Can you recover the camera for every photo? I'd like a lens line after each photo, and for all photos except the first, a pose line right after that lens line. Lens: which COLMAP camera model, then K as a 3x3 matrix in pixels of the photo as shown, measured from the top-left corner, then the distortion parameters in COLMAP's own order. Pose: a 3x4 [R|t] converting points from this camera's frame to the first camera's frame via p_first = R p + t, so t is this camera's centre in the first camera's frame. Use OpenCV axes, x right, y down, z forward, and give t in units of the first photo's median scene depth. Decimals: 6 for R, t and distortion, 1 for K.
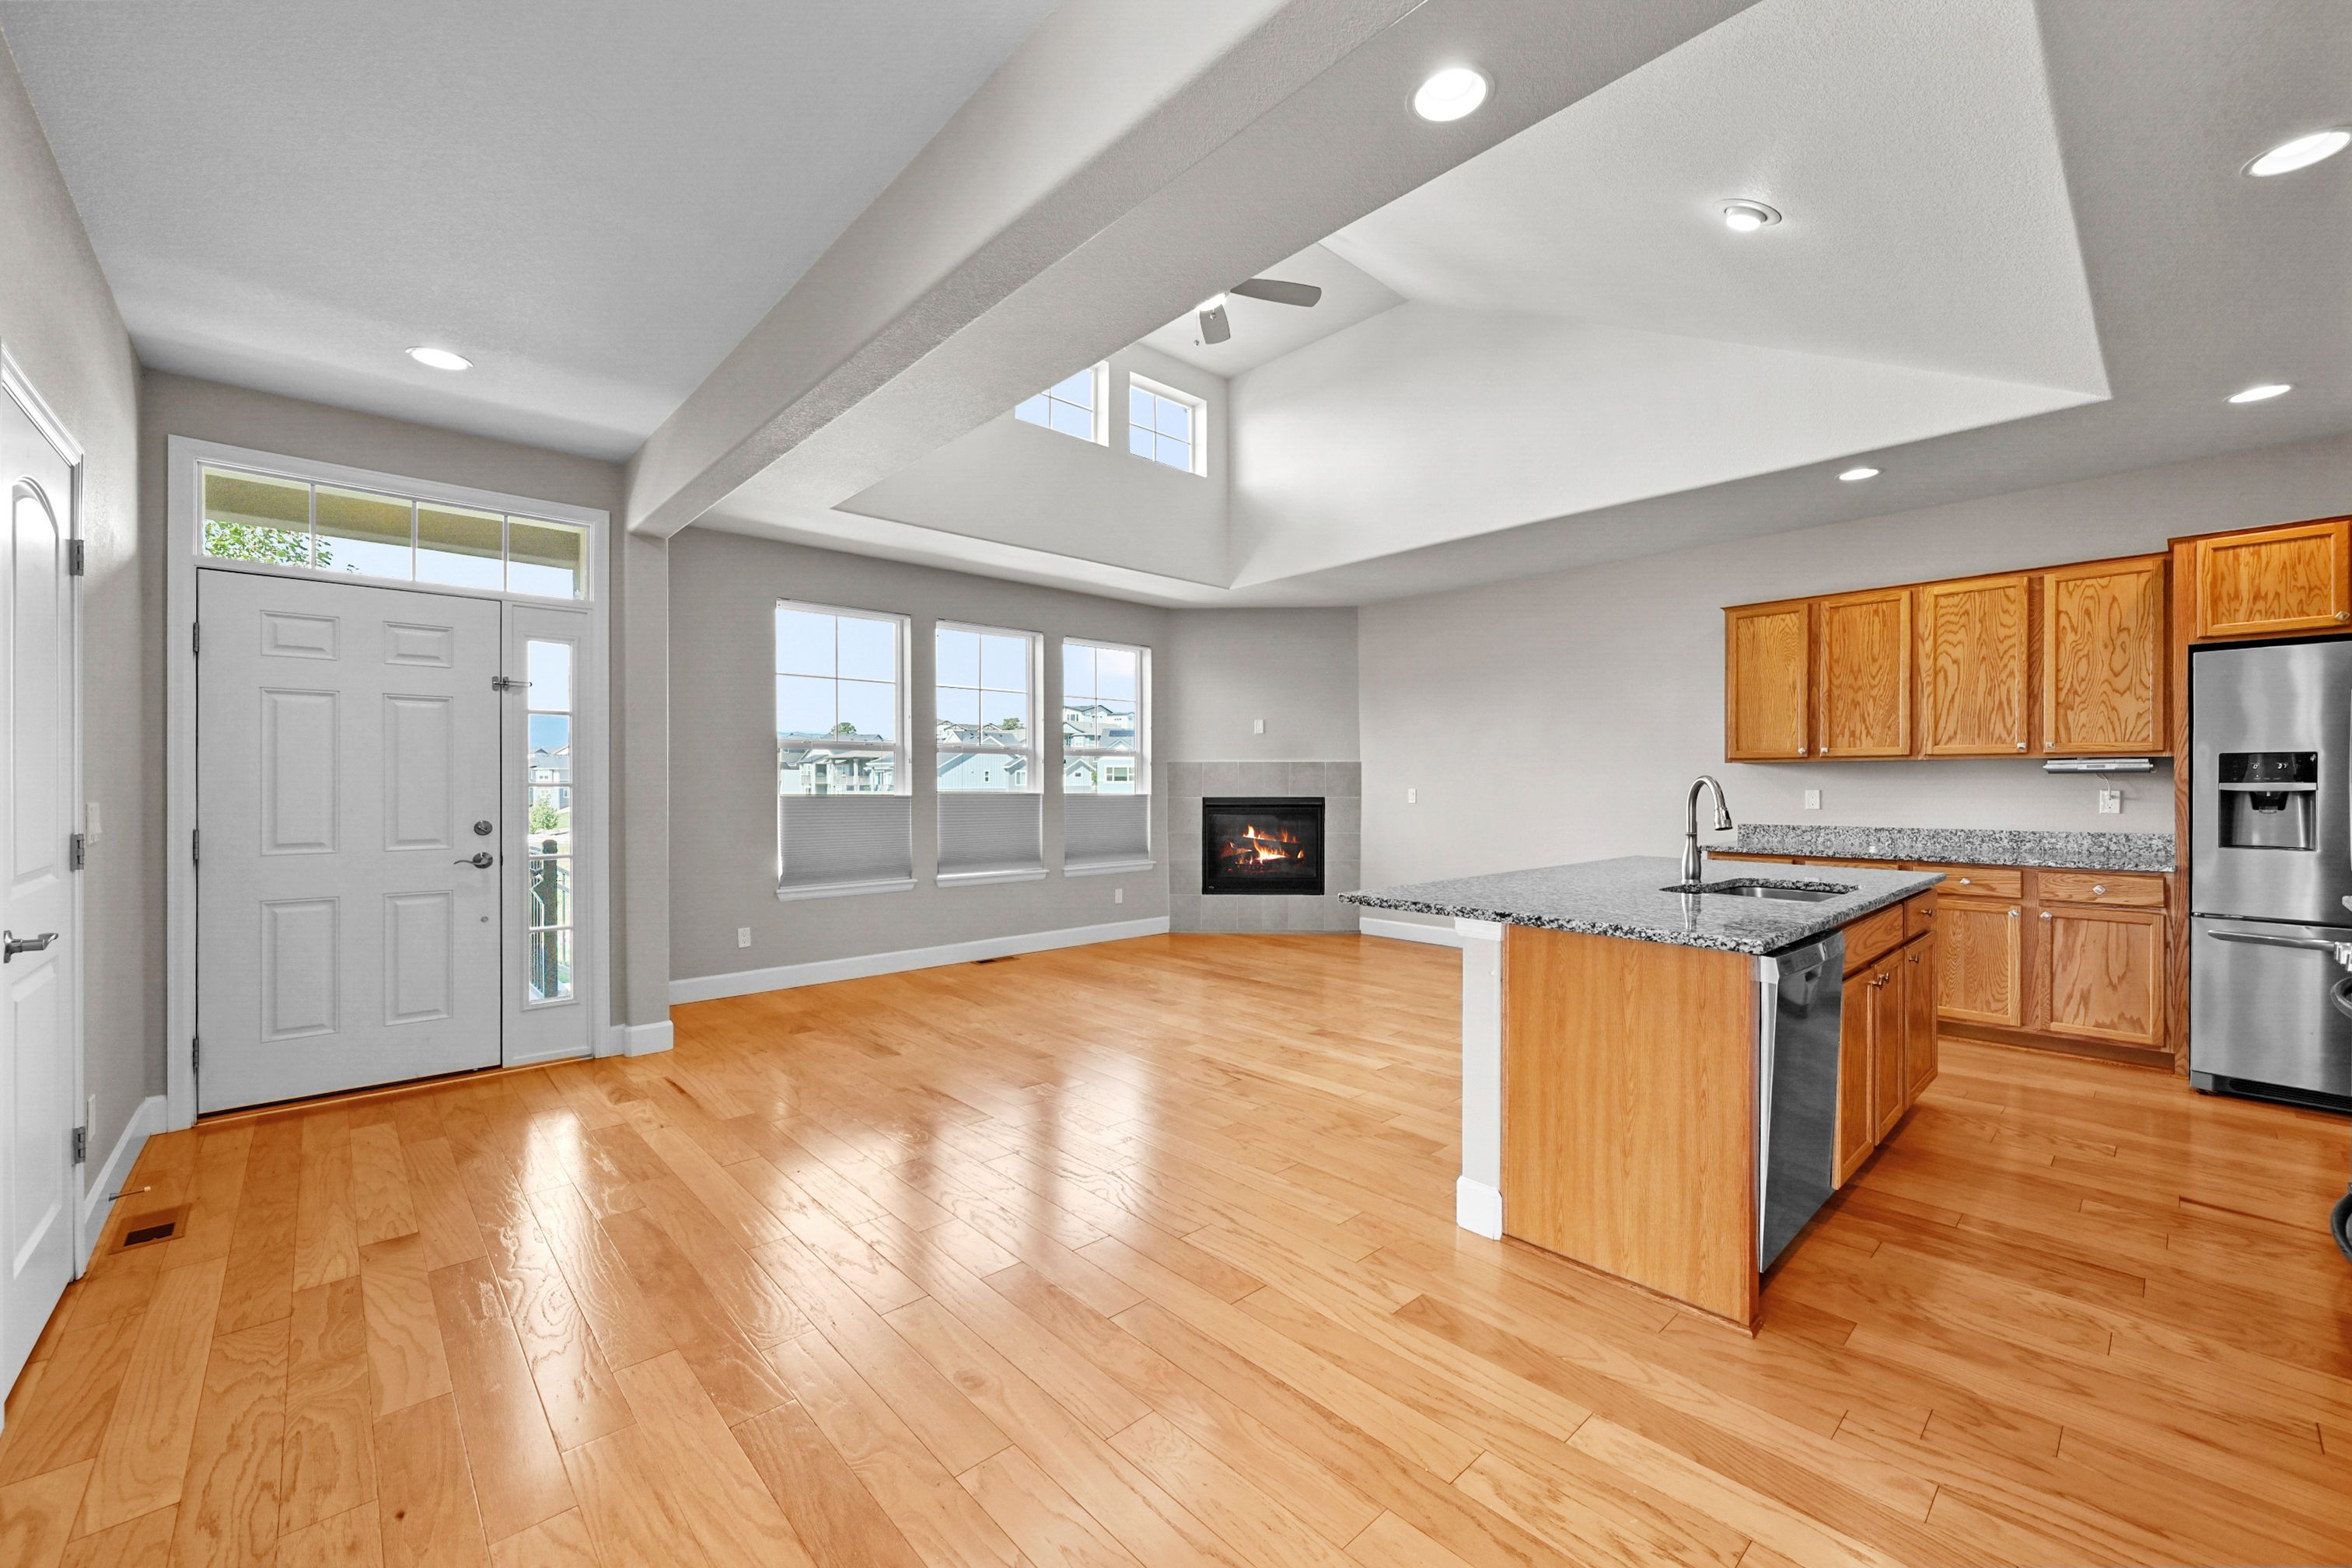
lens RADIAL K [[937.1, 0, 1183.0], [0, 937.1, 784.7], [0, 0, 1]] dist [-0.002057, 0.000446]
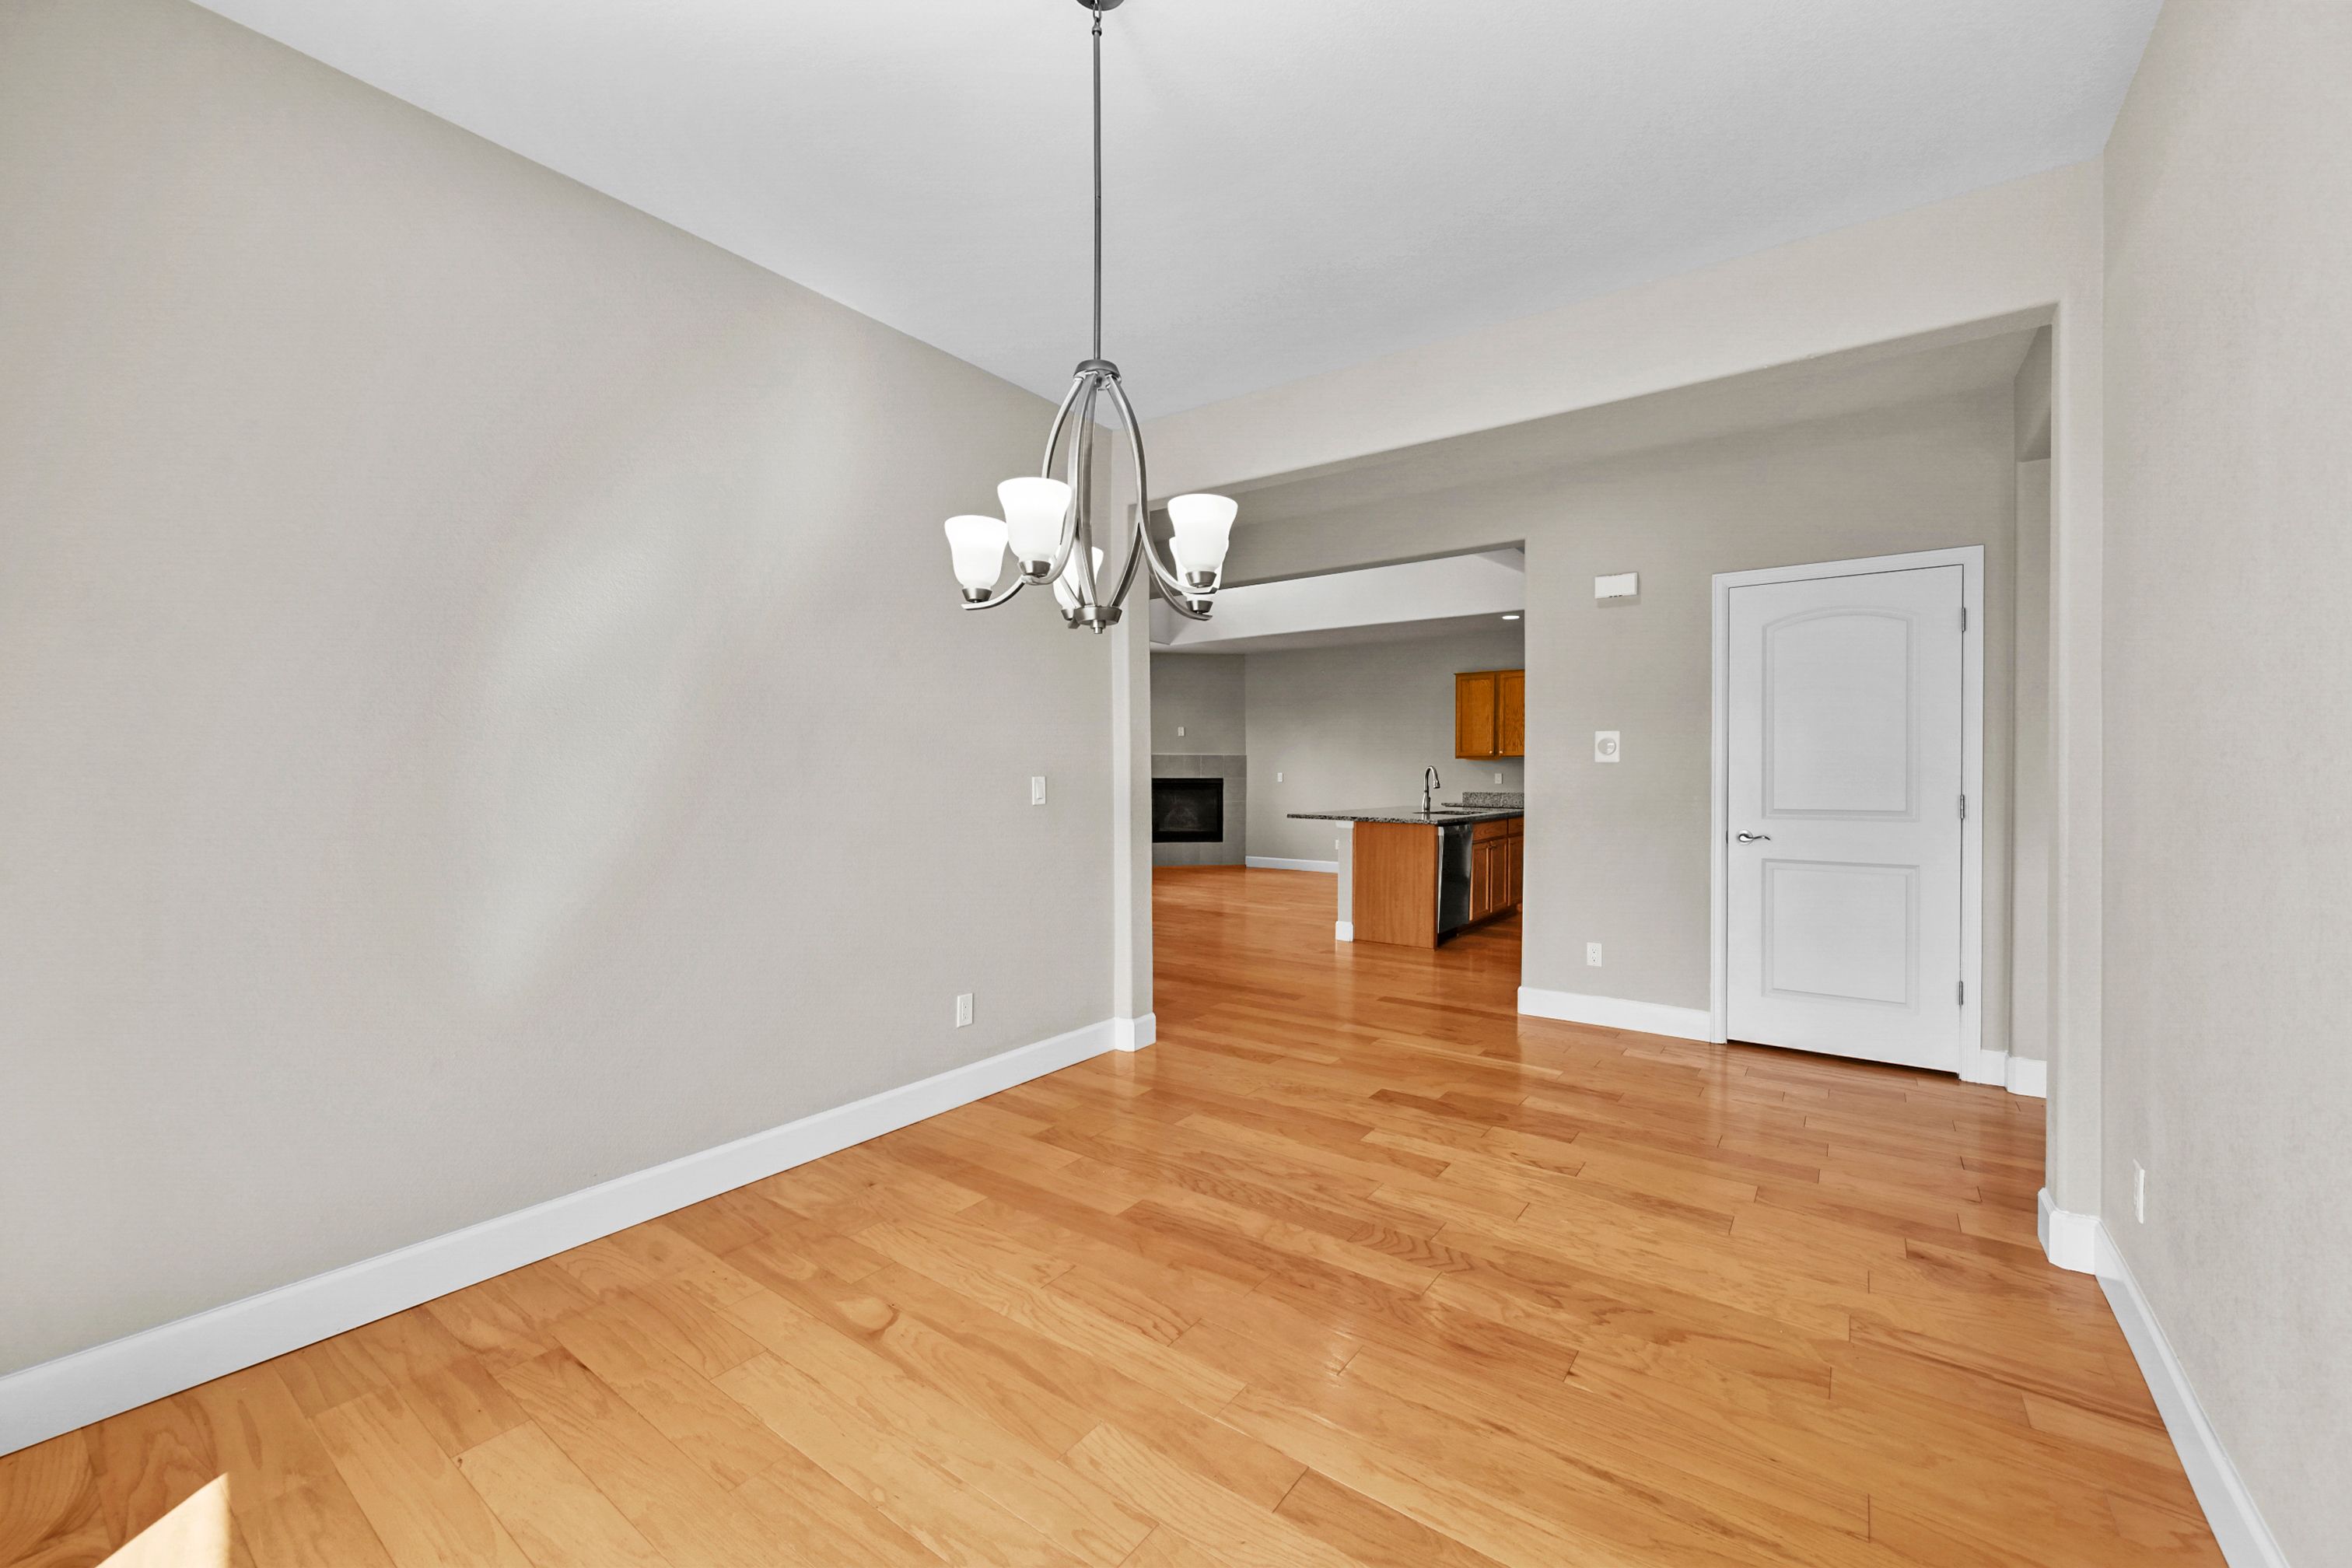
lens RADIAL K [[937.2, 0, 1173.8], [0, 937.2, 780.5], [0, 0, 1]] dist [-0.002057, 0.000446]
pose [[0.982345, 0.004042, 0.187037, -0.267097], [-0.005605, 0.999954, 0.007828, 0.006969], [-0.186996, -0.008738, 0.982322, -0.613769]]
